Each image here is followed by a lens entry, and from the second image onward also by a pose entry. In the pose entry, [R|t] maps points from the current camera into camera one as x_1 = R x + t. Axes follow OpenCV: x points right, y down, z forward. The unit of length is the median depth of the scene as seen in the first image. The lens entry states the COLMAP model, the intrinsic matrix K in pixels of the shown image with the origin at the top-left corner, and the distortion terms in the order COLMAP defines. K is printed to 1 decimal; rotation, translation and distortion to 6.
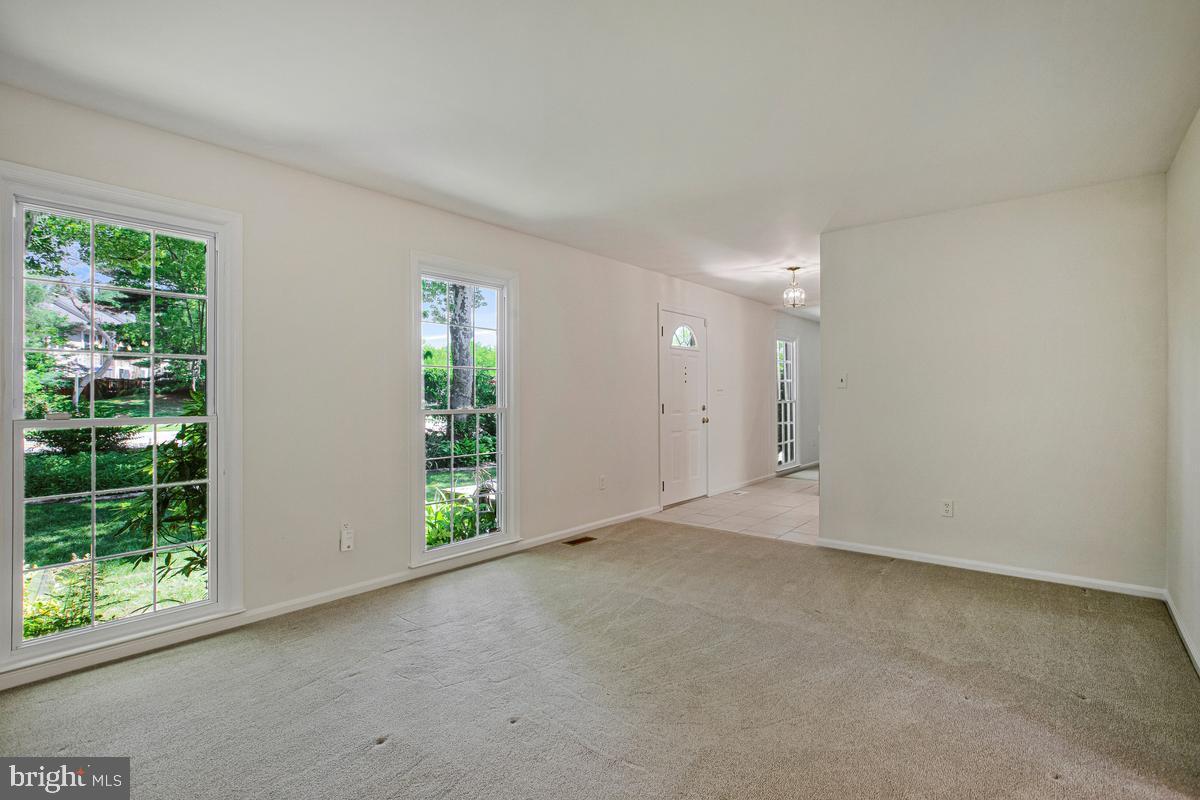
lens RADIAL K [[566.5, 0, 600.0], [0, 566.5, 400.0], [0, 0, 1]] dist [-0.026349, 0.000146]
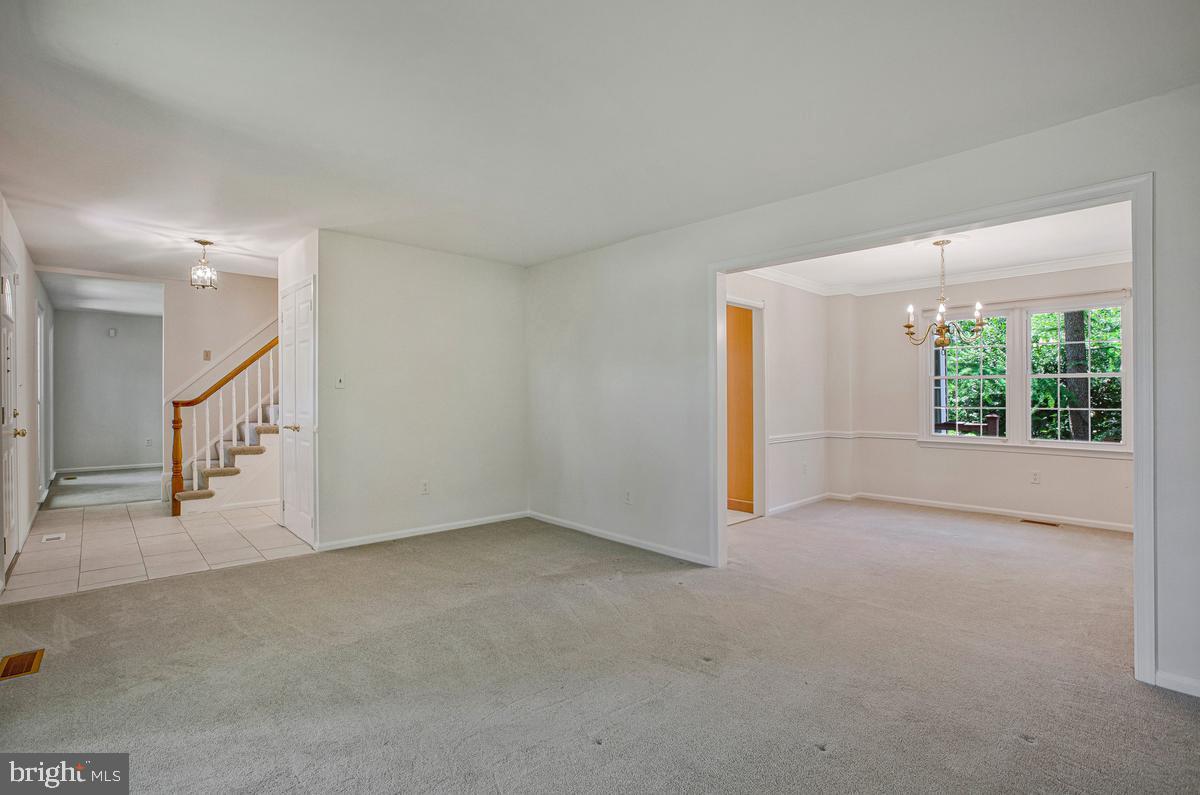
lens RADIAL K [[566.5, 0, 600.0], [0, 566.5, 397.5], [0, 0, 1]] dist [-0.026349, 0.000146]
pose [[0.123751, 0.003557, 0.992307, -0.516821], [0.000717, 0.999993, -0.003674, -0.001630], [-0.992313, 0.001166, 0.123748, 0.412602]]
